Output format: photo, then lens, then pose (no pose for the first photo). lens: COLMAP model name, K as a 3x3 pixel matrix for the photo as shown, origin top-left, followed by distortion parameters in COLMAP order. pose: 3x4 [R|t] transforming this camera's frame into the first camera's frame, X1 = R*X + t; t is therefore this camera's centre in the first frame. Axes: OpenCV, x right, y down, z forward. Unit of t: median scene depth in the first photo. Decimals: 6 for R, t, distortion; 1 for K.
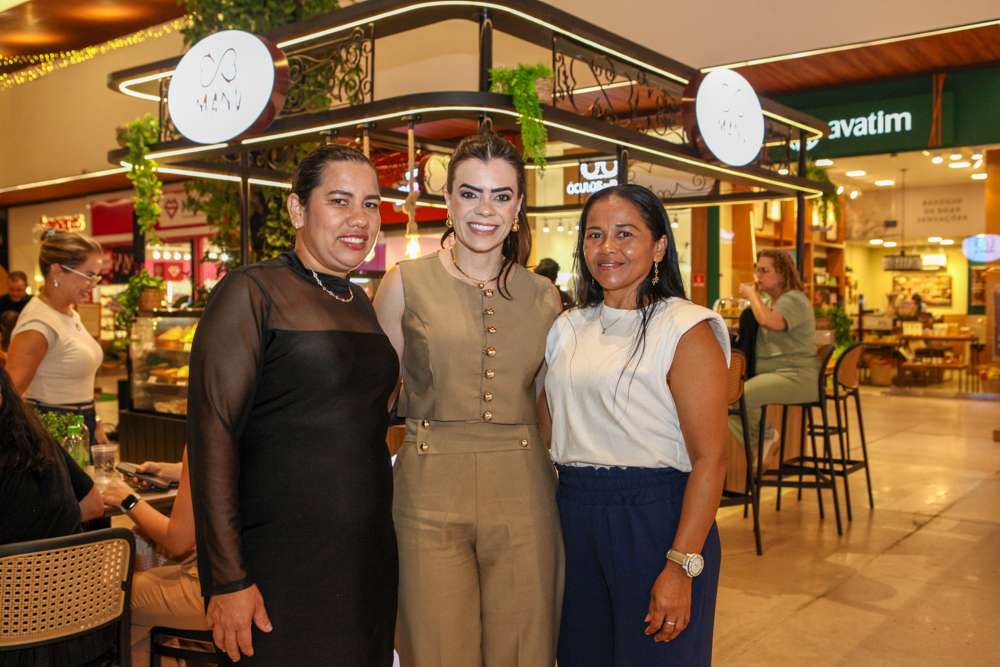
lens RADIAL K [[947.8, 0, 500.0], [0, 947.8, 333.5], [0, 0, 1]] dist [-0.042338, 0.010344]
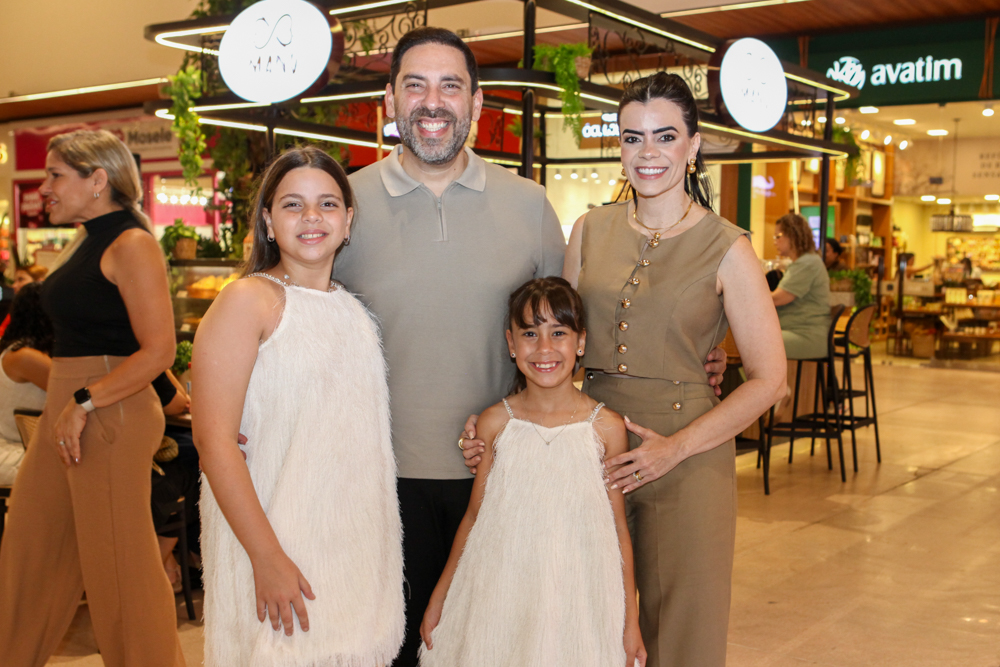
lens RADIAL K [[1163.3, 0, 541.2], [0, 1163.3, 365.1], [0, 0, 1]] dist [-0.052369, 0.016042]
pose [[0.998834, 0.015153, 0.045832, -0.030830], [-0.017817, 0.998141, 0.058283, 0.006809], [-0.044864, -0.059032, 0.997247, -0.197763]]
